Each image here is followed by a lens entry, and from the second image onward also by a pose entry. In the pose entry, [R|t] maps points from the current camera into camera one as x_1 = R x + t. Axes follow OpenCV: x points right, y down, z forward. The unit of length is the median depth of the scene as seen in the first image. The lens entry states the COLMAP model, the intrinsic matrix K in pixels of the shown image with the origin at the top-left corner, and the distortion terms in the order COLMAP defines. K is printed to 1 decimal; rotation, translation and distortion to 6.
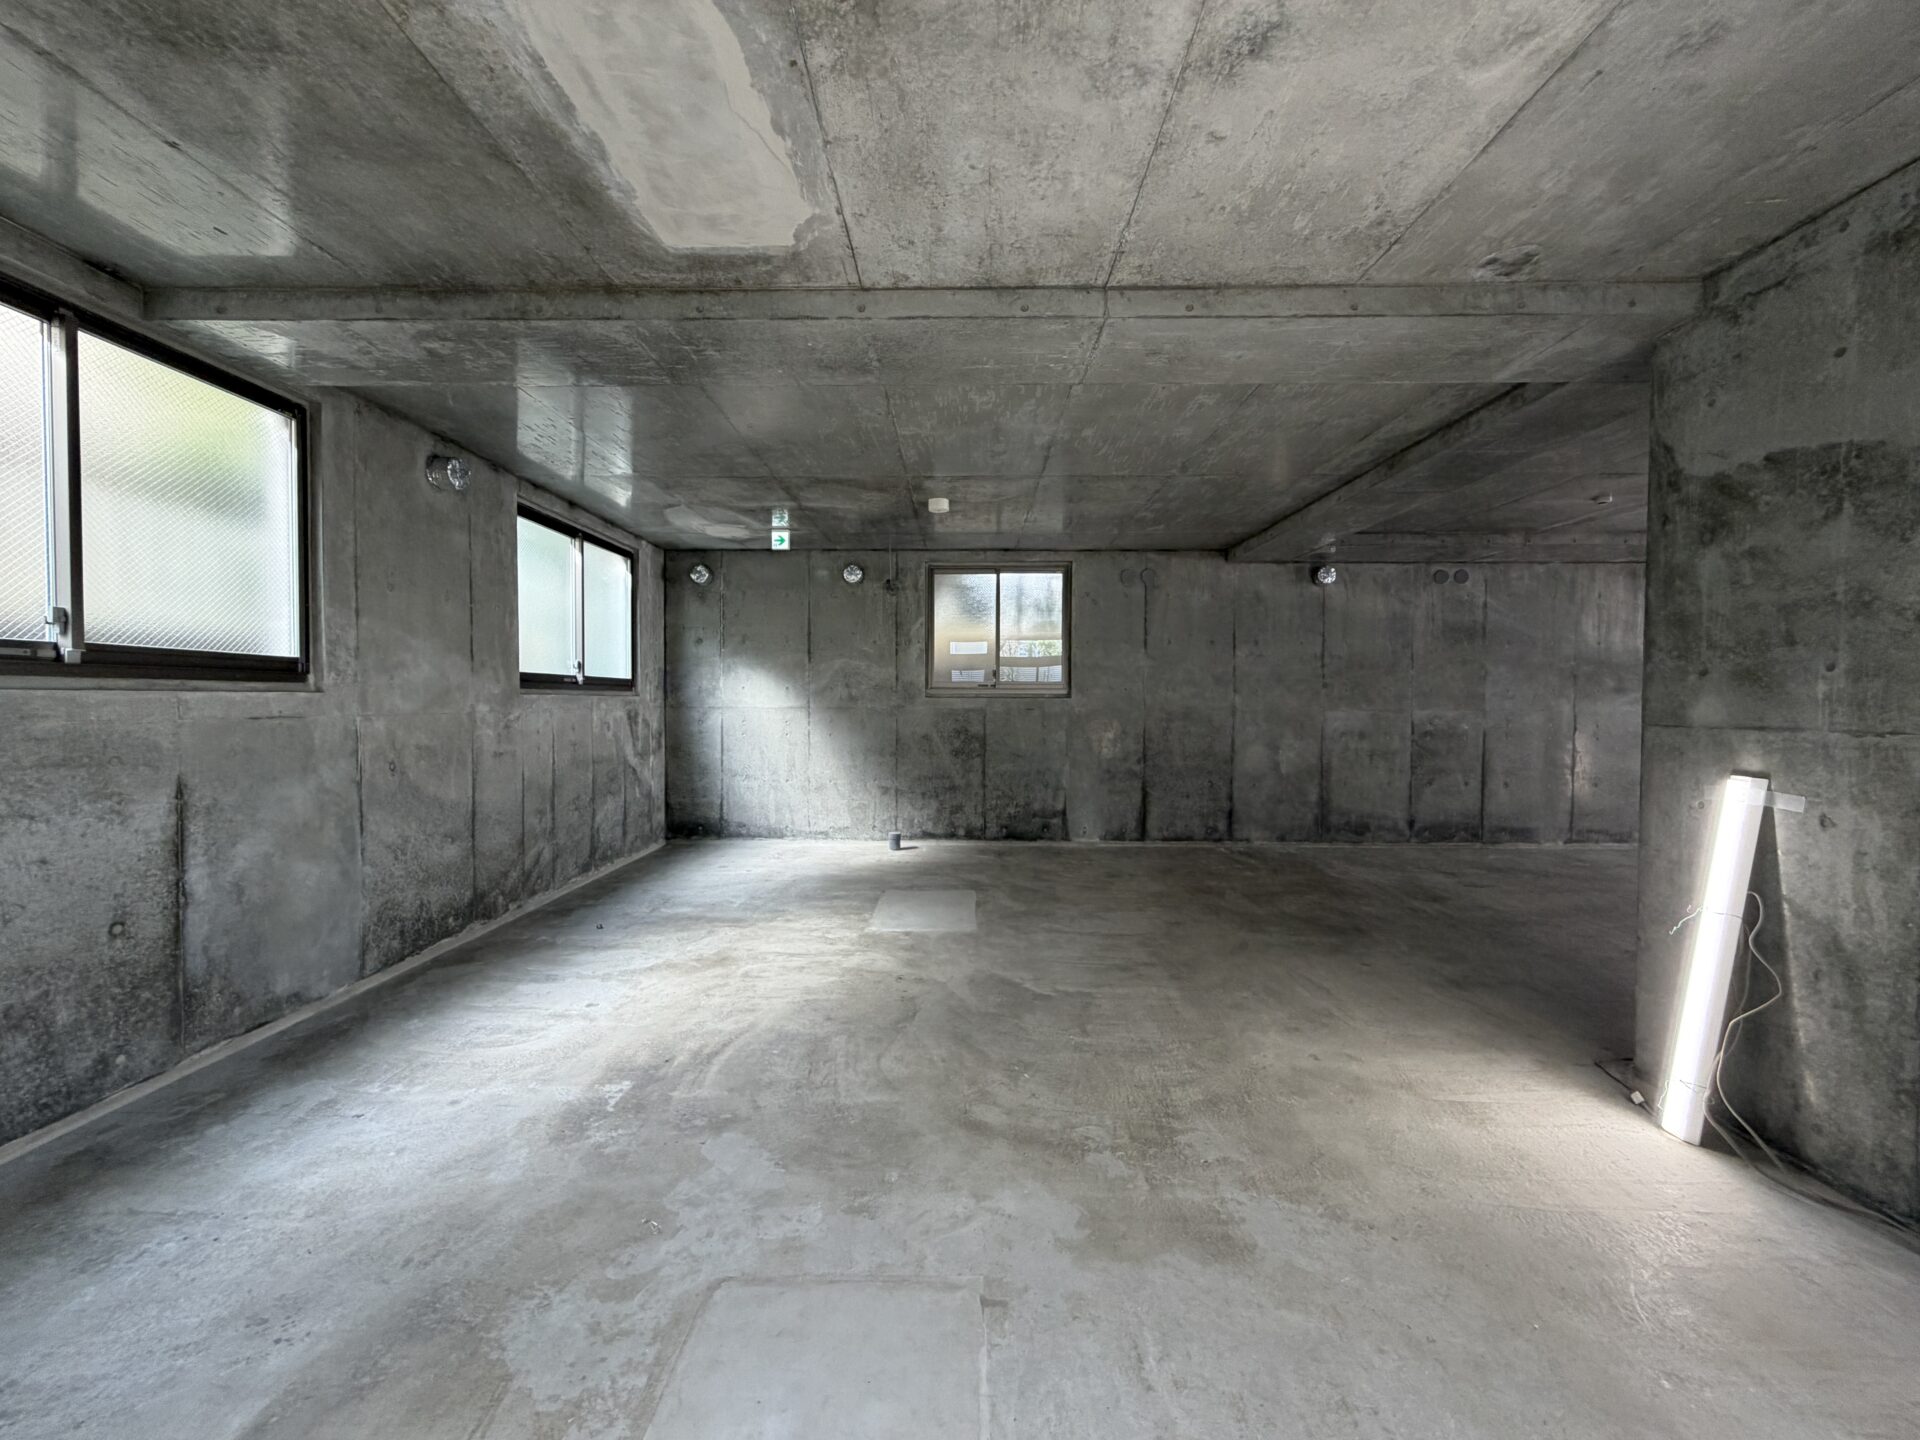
lens RADIAL K [[766.3, 0, 952.9], [0, 766.3, 716.3], [0, 0, 1]] dist [0.000491, -0.000097]
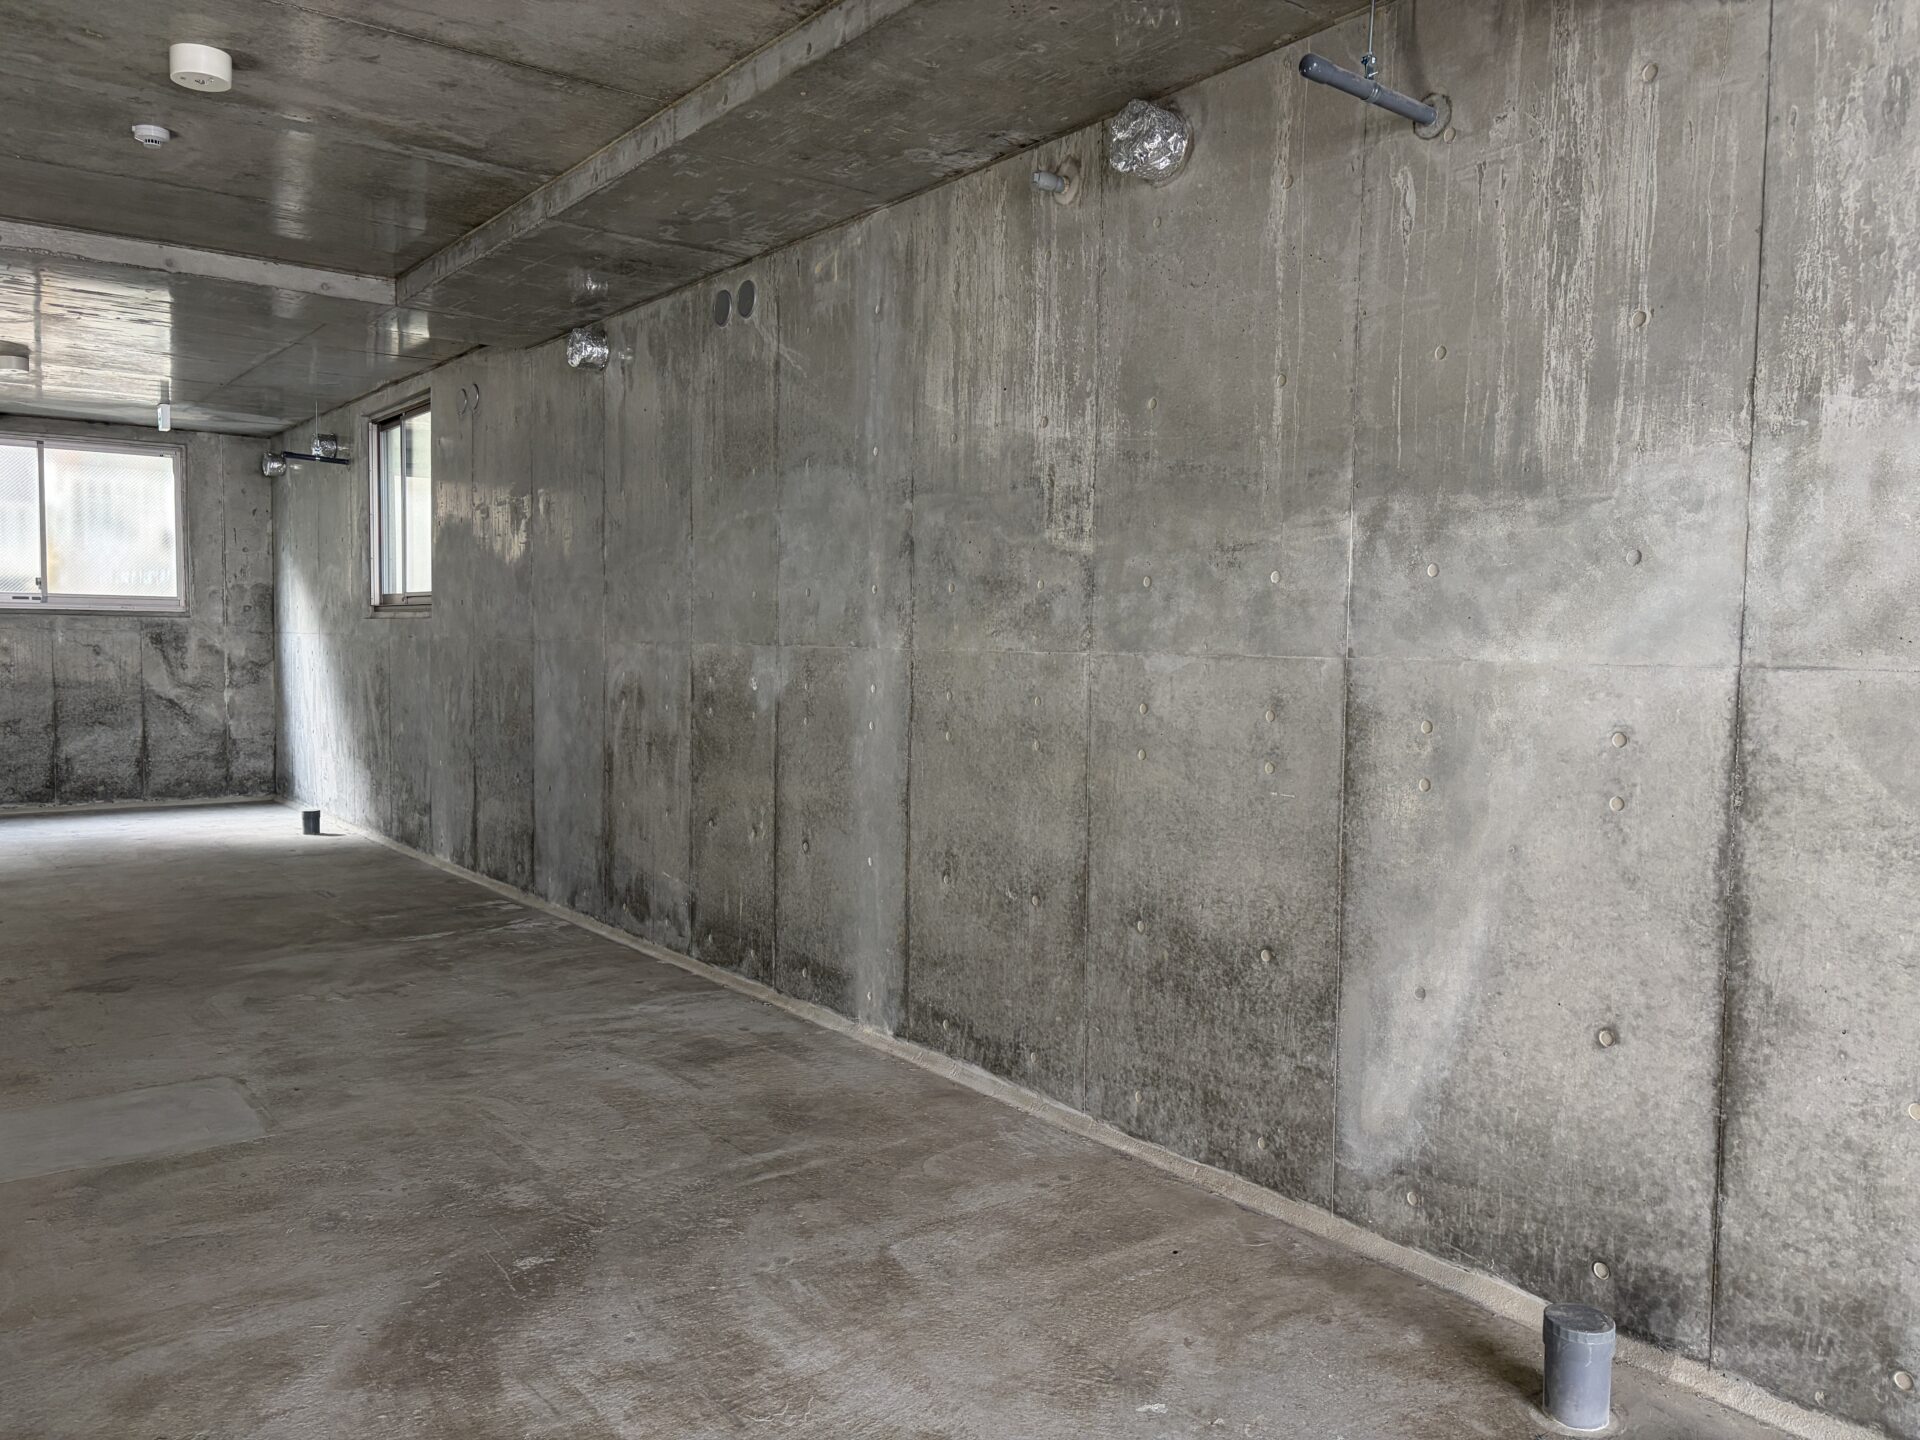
lens RADIAL K [[1443.9, 0, 960.0], [0, 1443.9, 720.0], [0, 0, 1]] dist [0.033427, -0.000803]
pose [[0.617345, 0.047856, -0.785236, 1.320911], [-0.027420, 0.998851, 0.039317, 0.000009], [0.786215, -0.002741, 0.617947, 0.629407]]
